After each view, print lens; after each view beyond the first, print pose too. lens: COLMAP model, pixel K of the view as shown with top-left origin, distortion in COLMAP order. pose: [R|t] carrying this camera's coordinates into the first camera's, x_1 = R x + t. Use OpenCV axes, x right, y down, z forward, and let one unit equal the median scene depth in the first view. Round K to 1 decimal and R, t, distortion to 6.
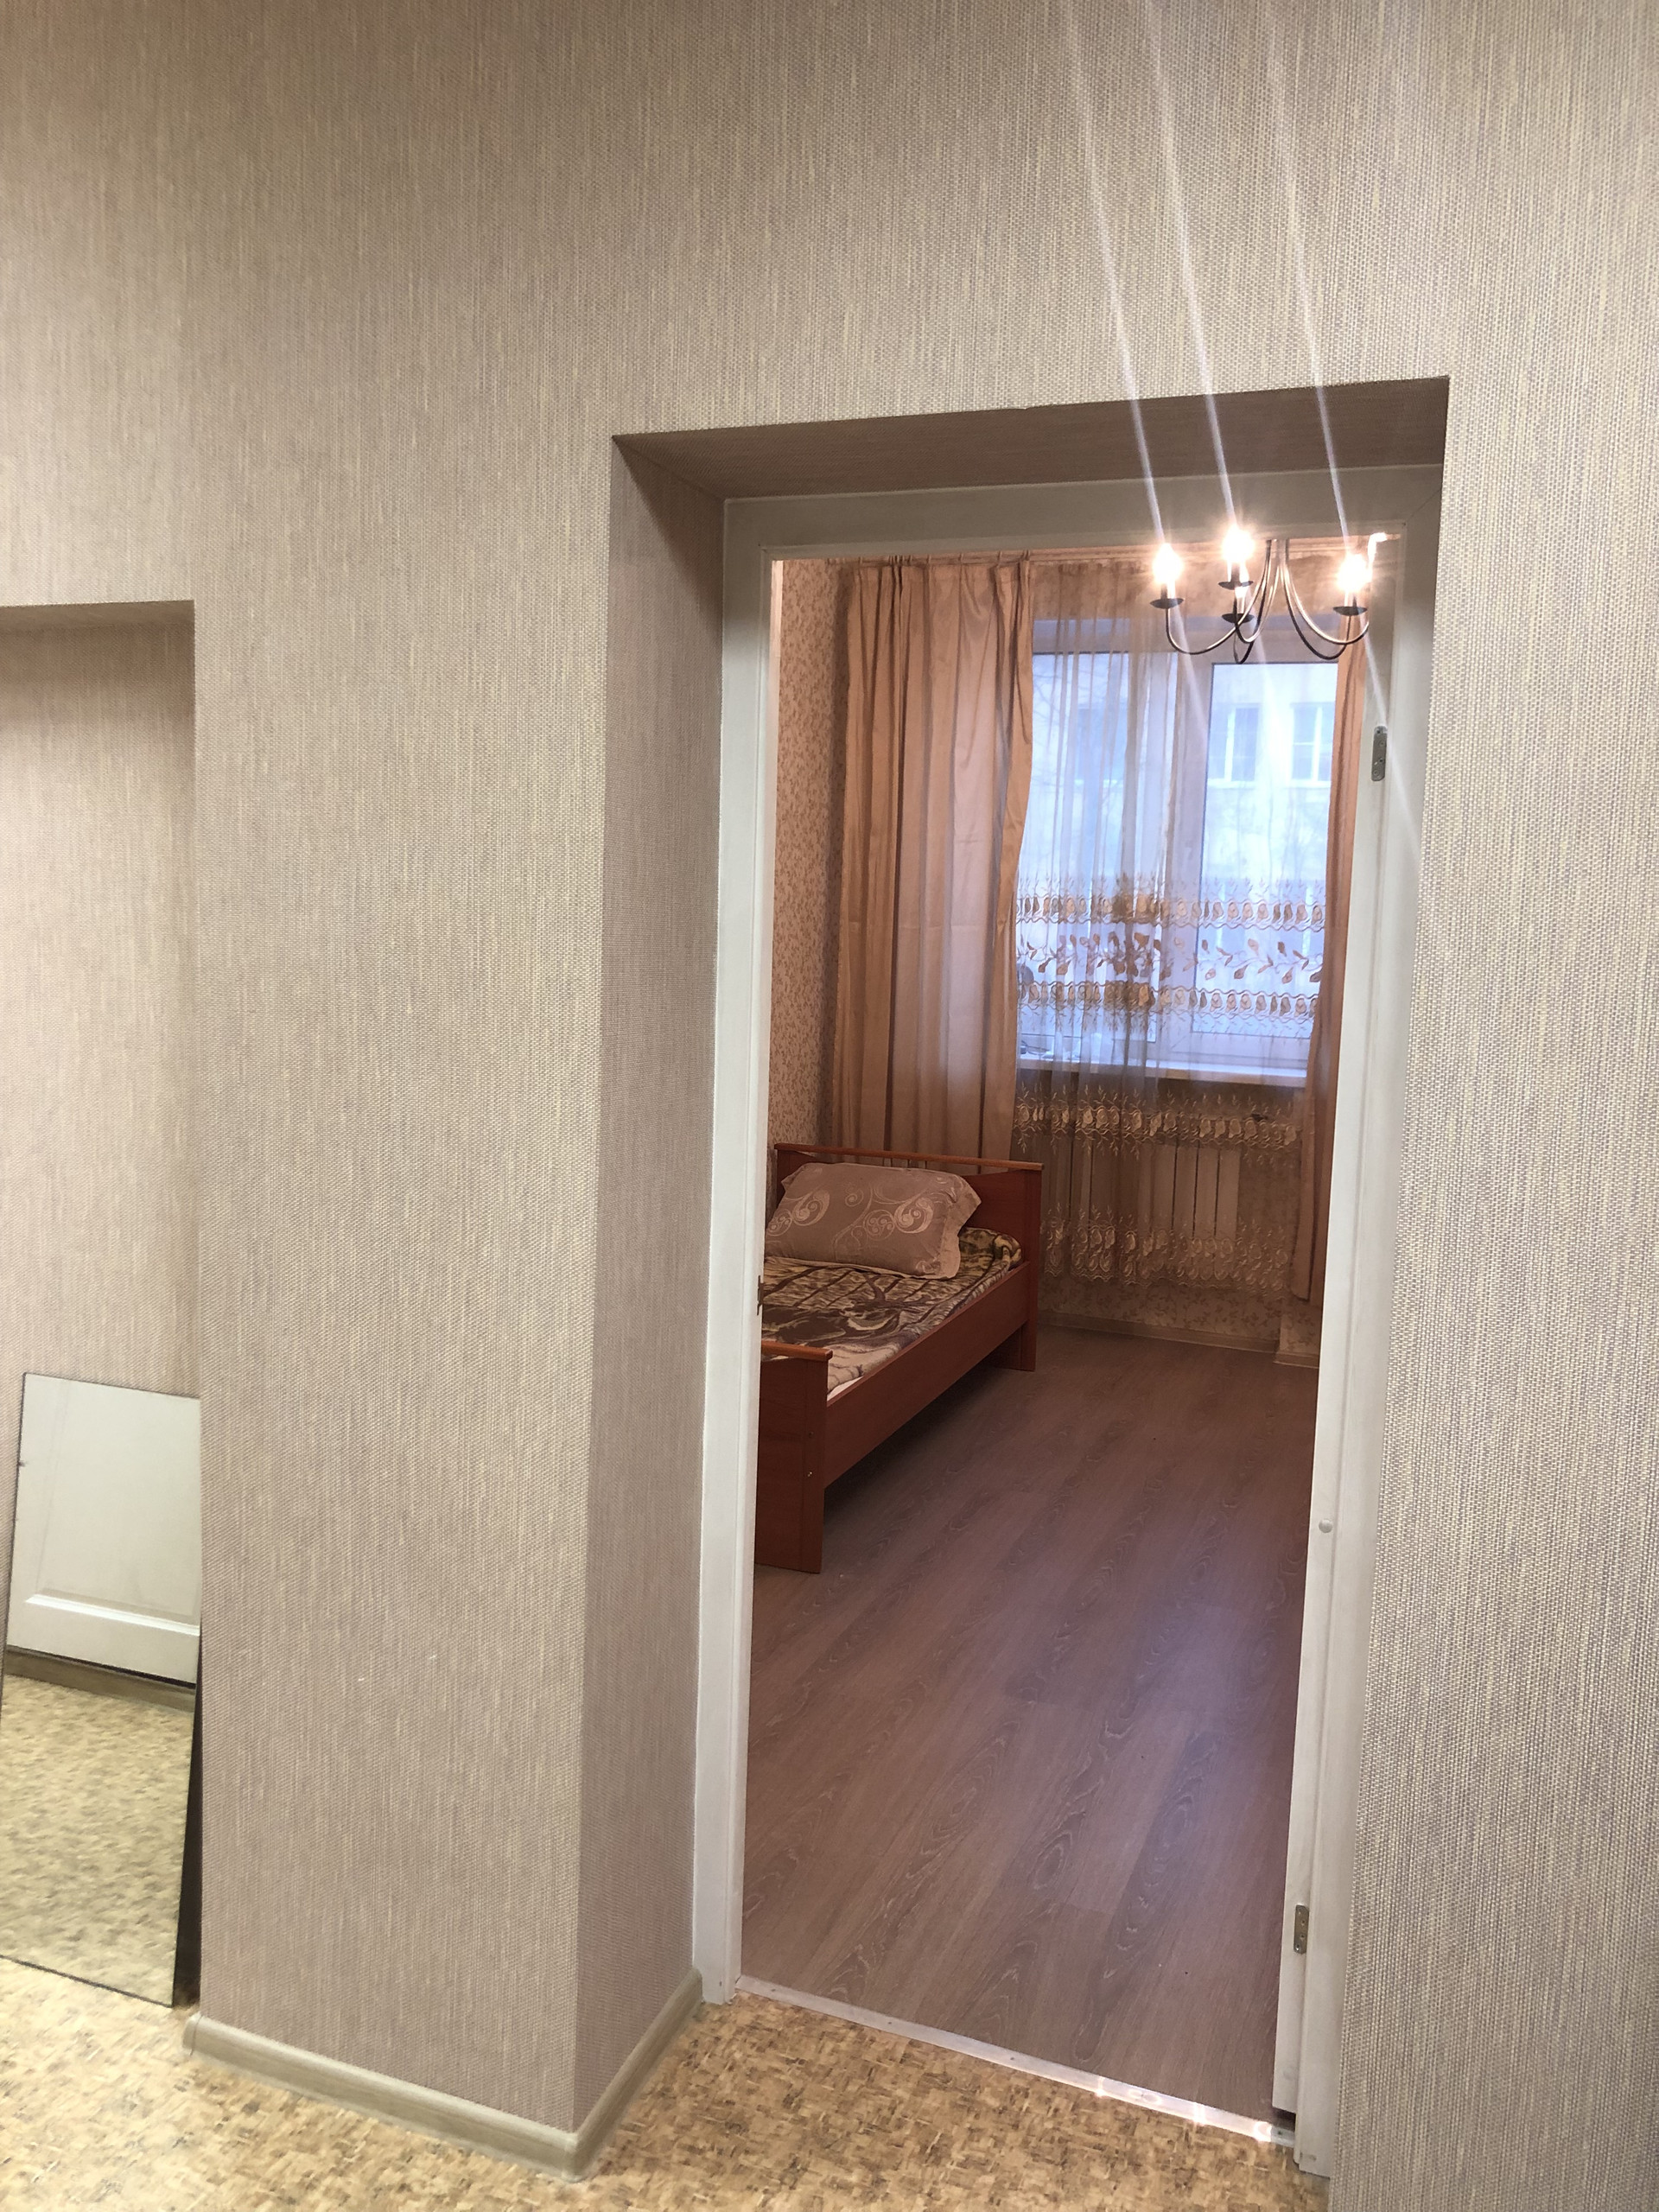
lens RADIAL K [[1817.9, 0, 836.0], [0, 1817.9, 1109.7], [0, 0, 1]] dist [0.035591, -0.035299]
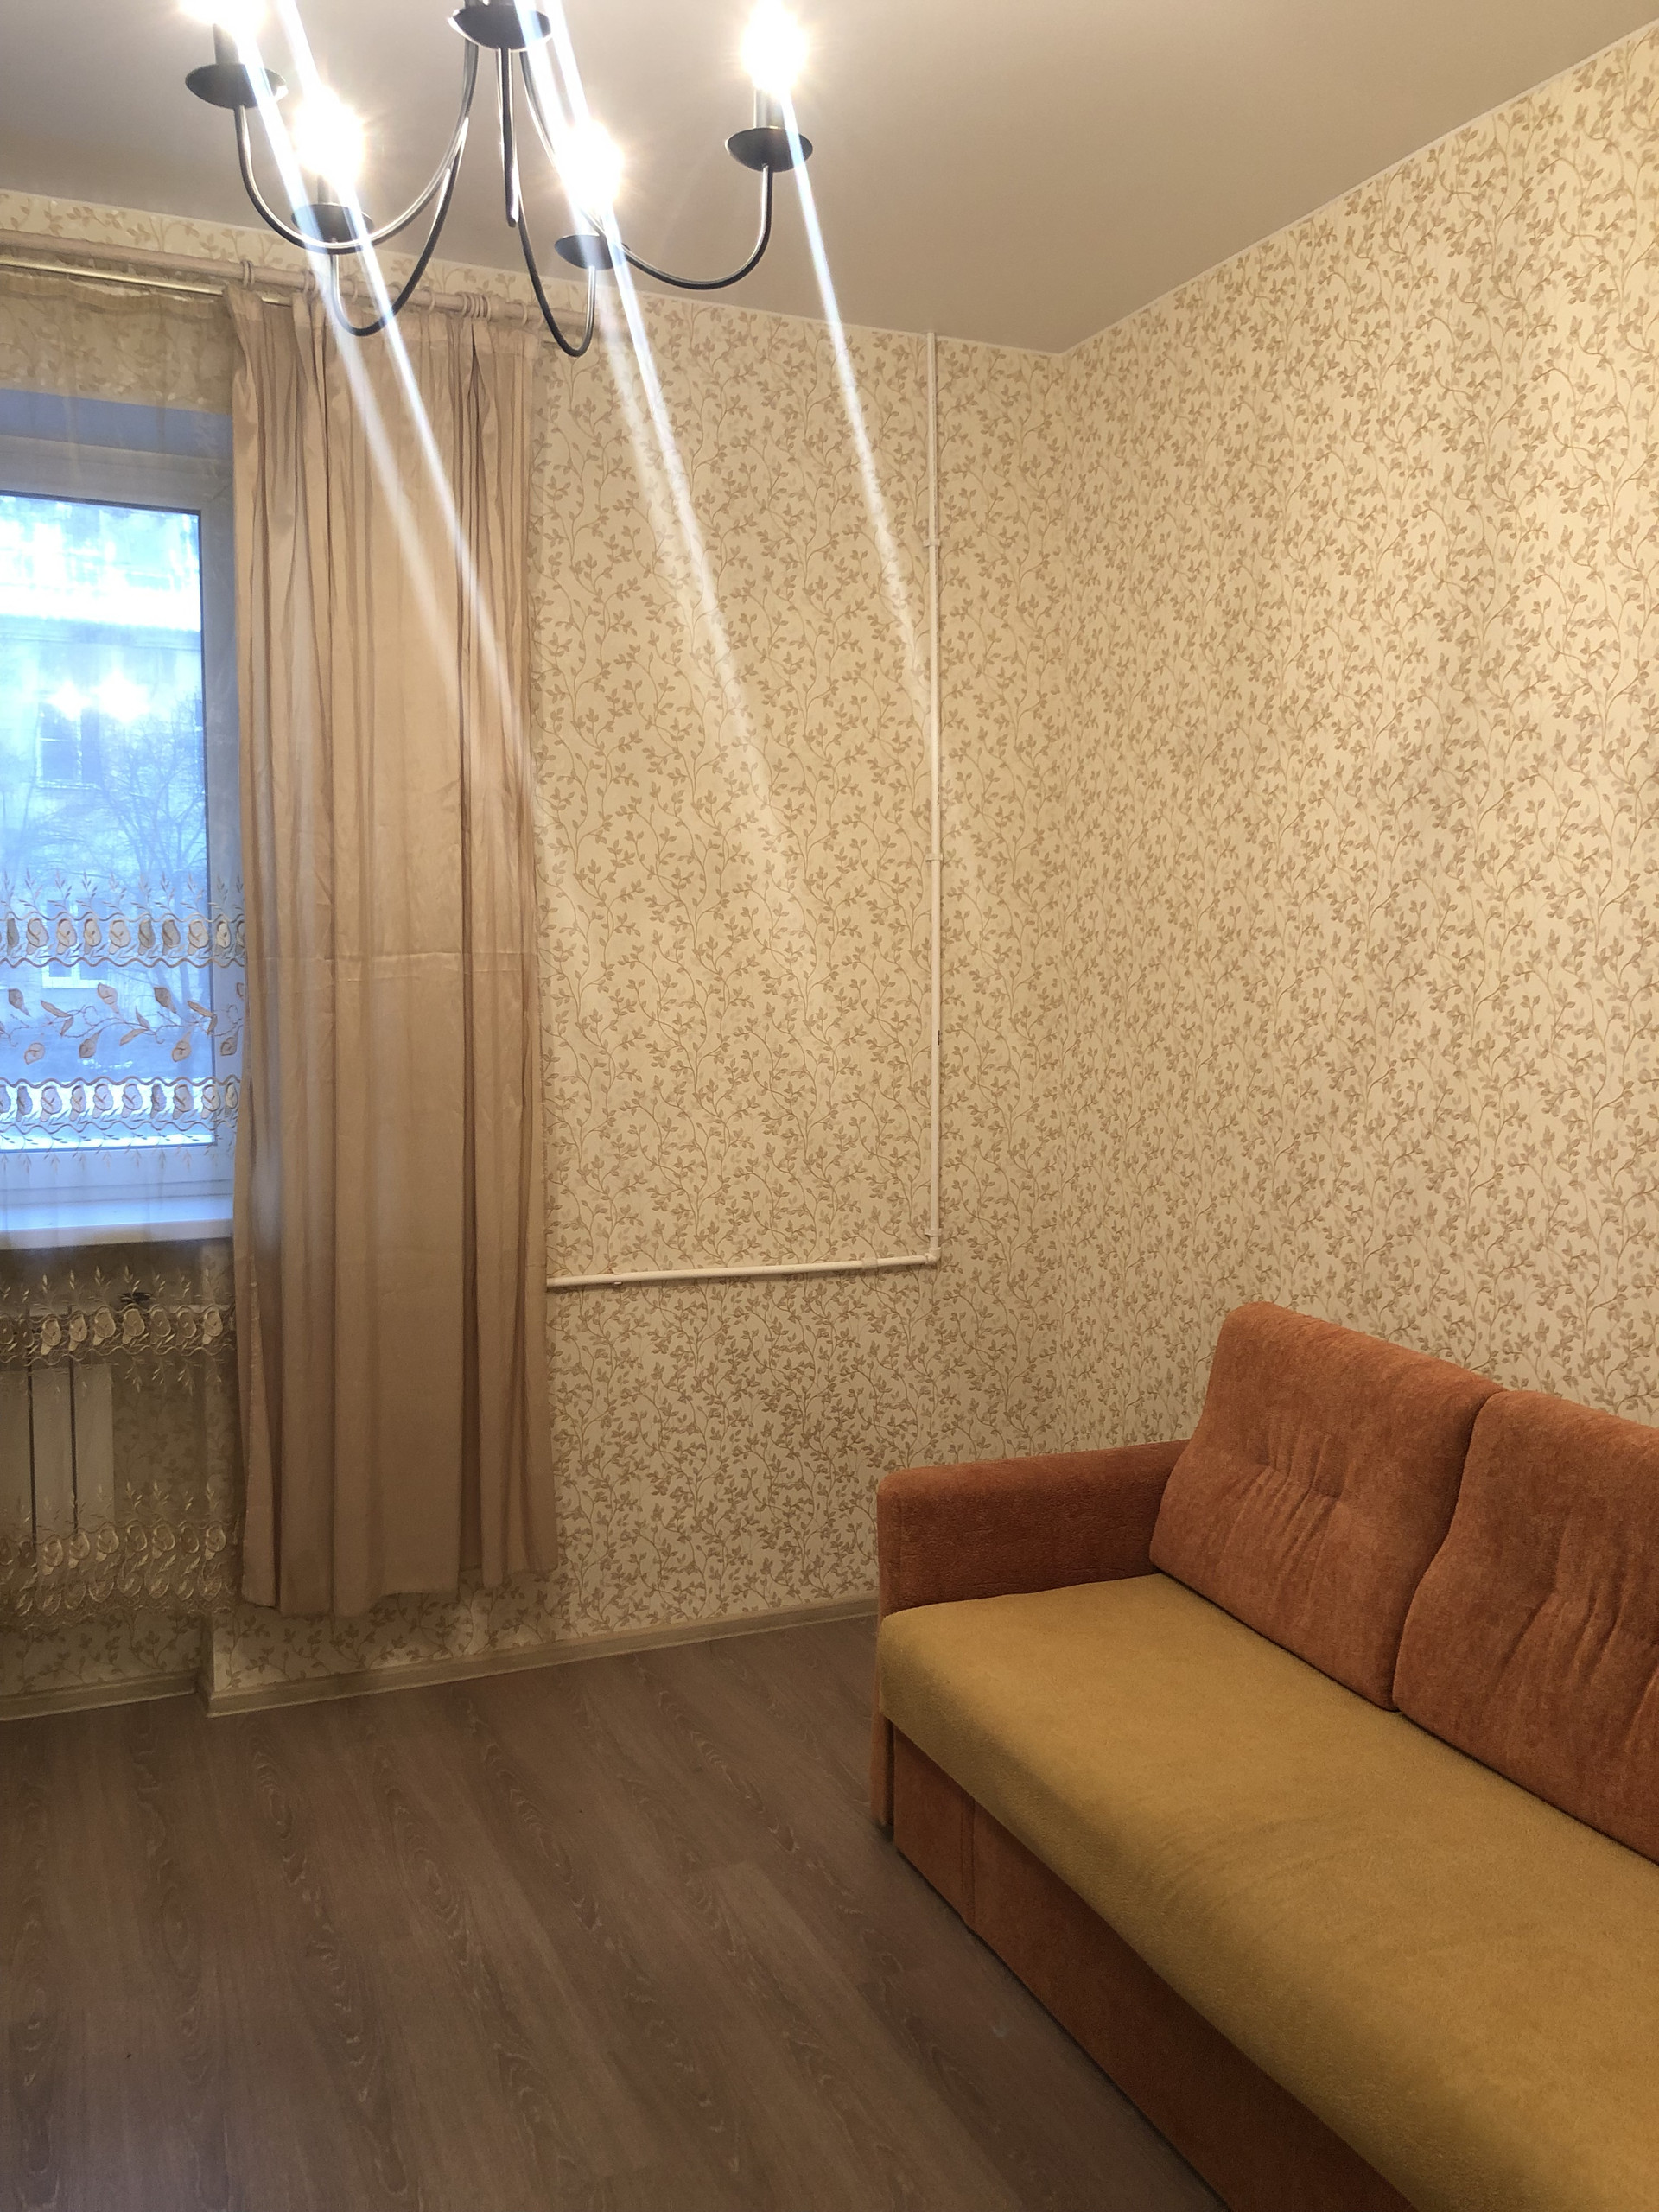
lens RADIAL K [[1817.9, 0, 846.3], [0, 1817.9, 1102.7], [0, 0, 1]] dist [0.035591, -0.035299]
pose [[0.710639, -0.087985, 0.698033, -0.002500], [0.097503, 0.994892, 0.026139, -0.049620], [-0.696767, 0.049485, 0.715588, 0.439109]]
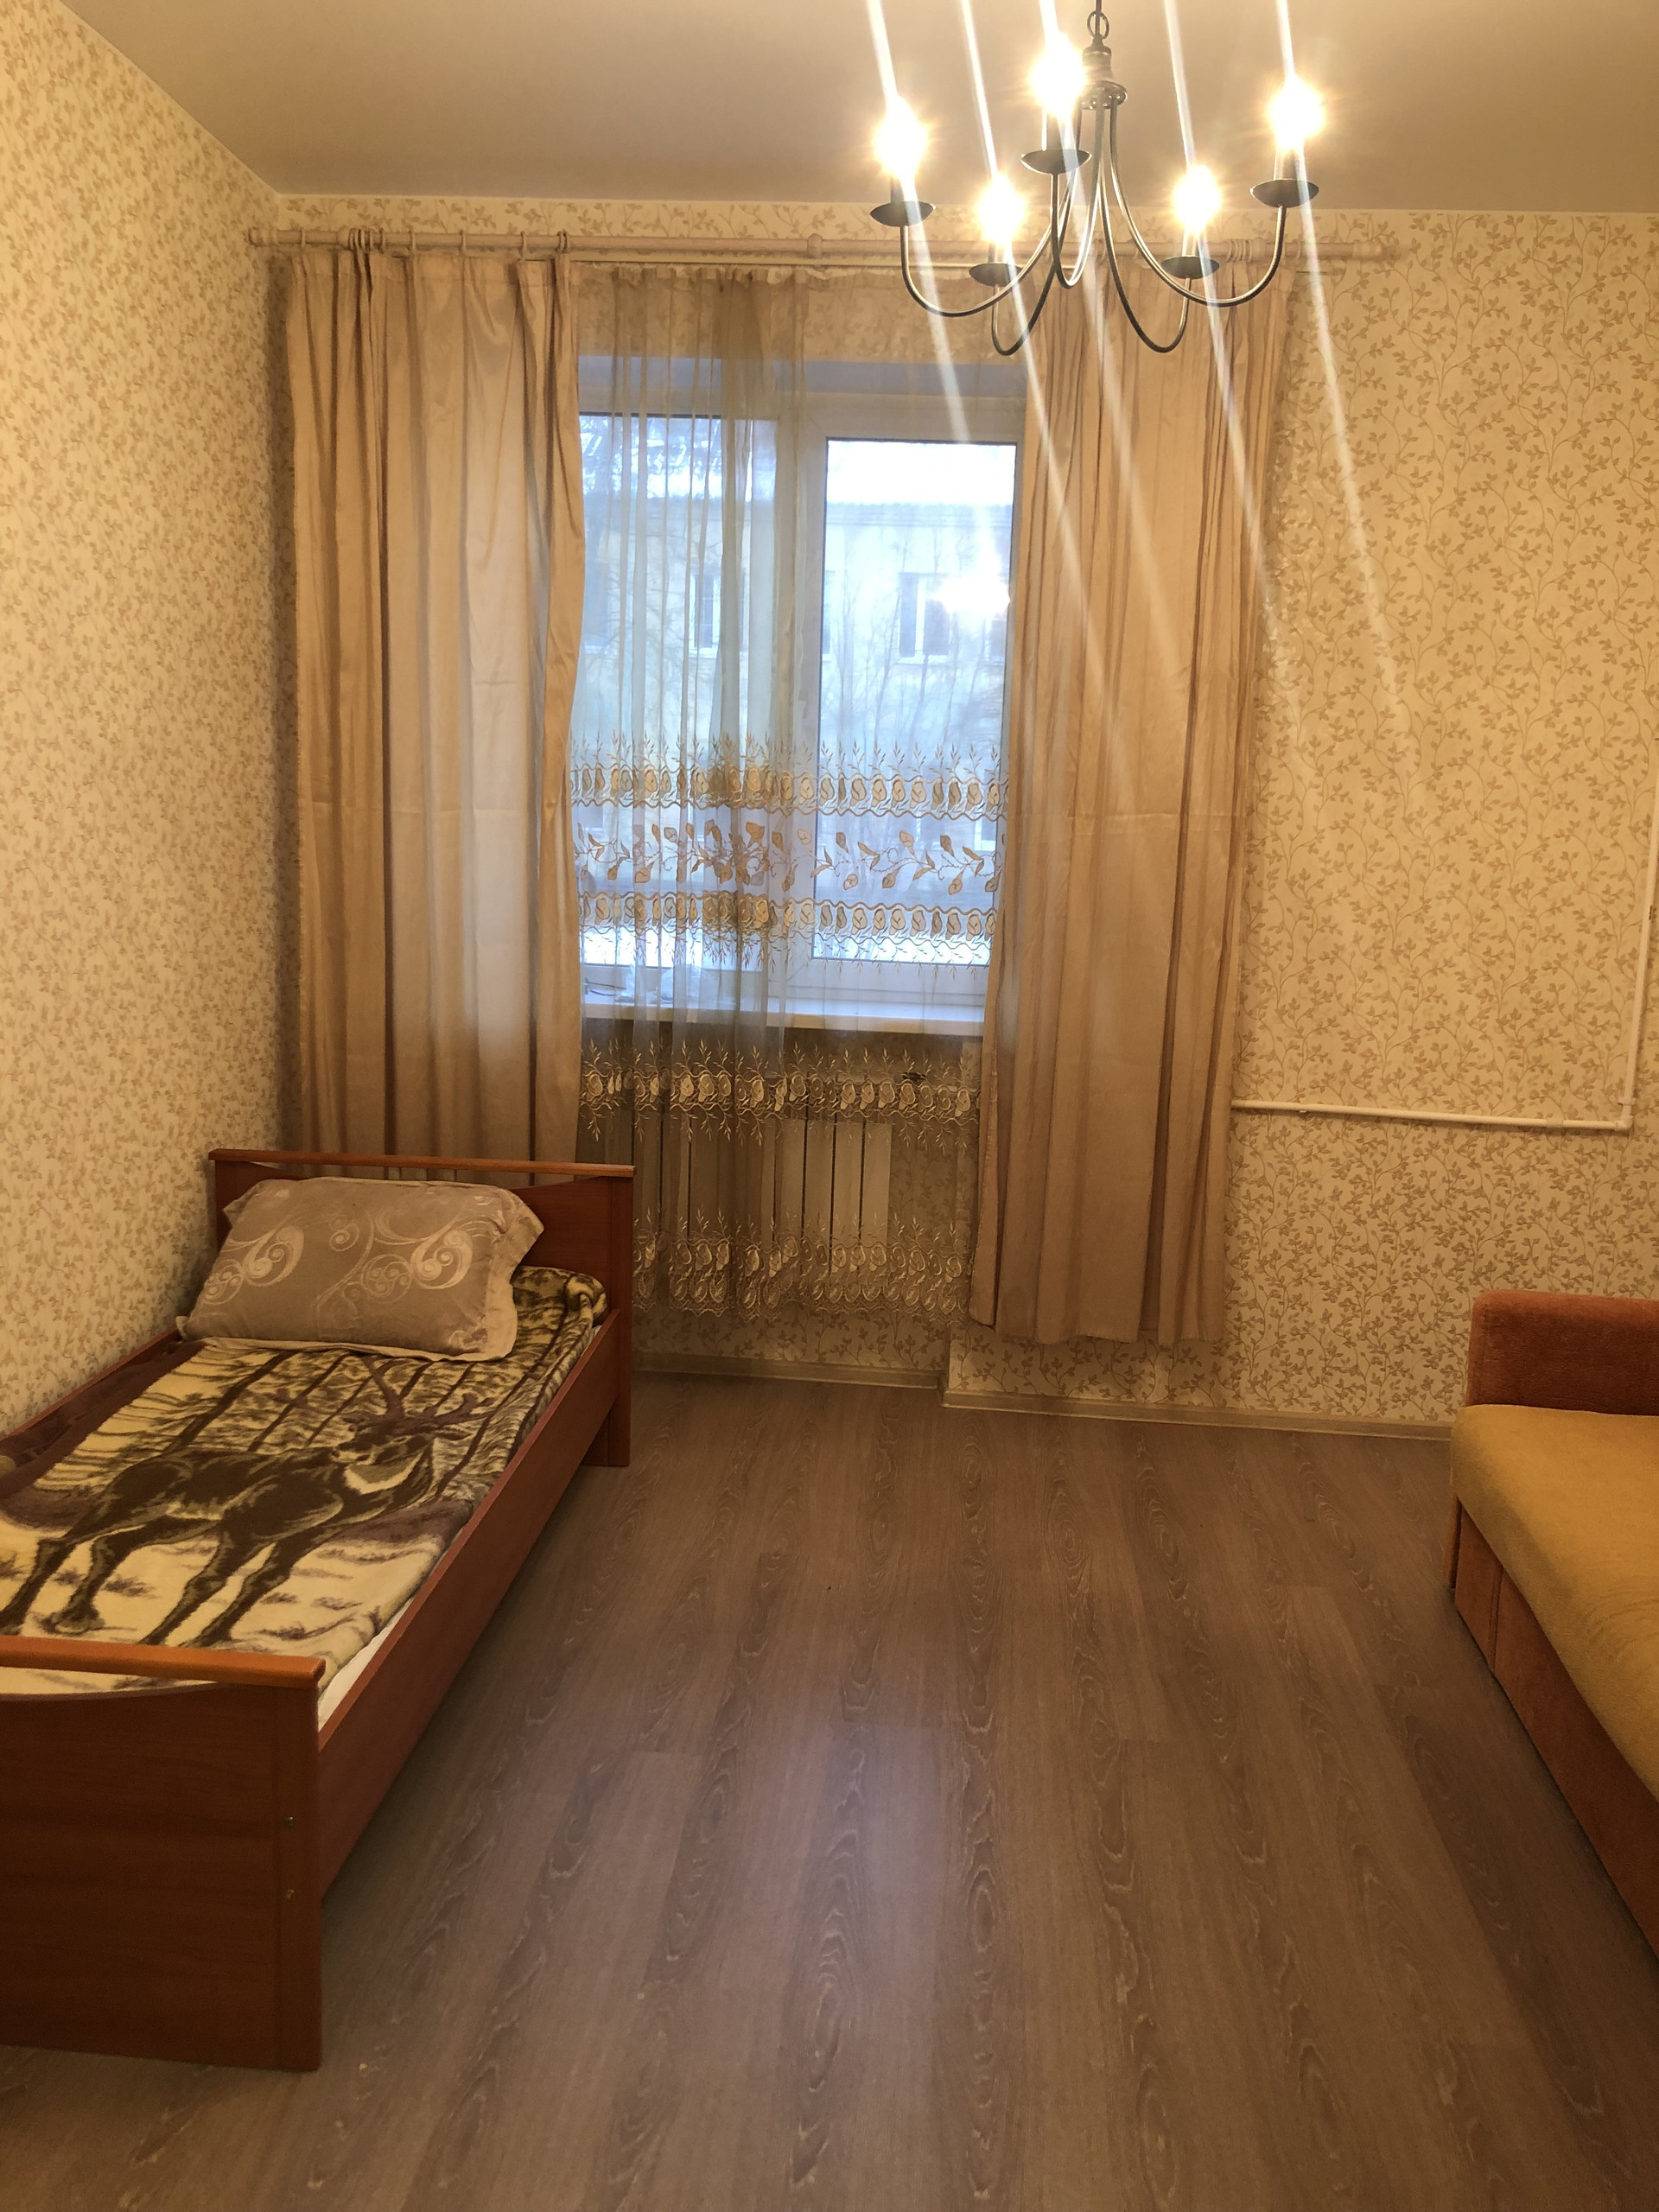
lens RADIAL K [[1817.9, 0, 884.9], [0, 1817.9, 1115.4], [0, 0, 1]] dist [0.035591, -0.035299]
pose [[0.953084, -0.046857, 0.299056, 0.001567], [0.026823, 0.997133, 0.070749, -0.032314], [-0.301514, -0.059409, 0.951609, 0.309694]]
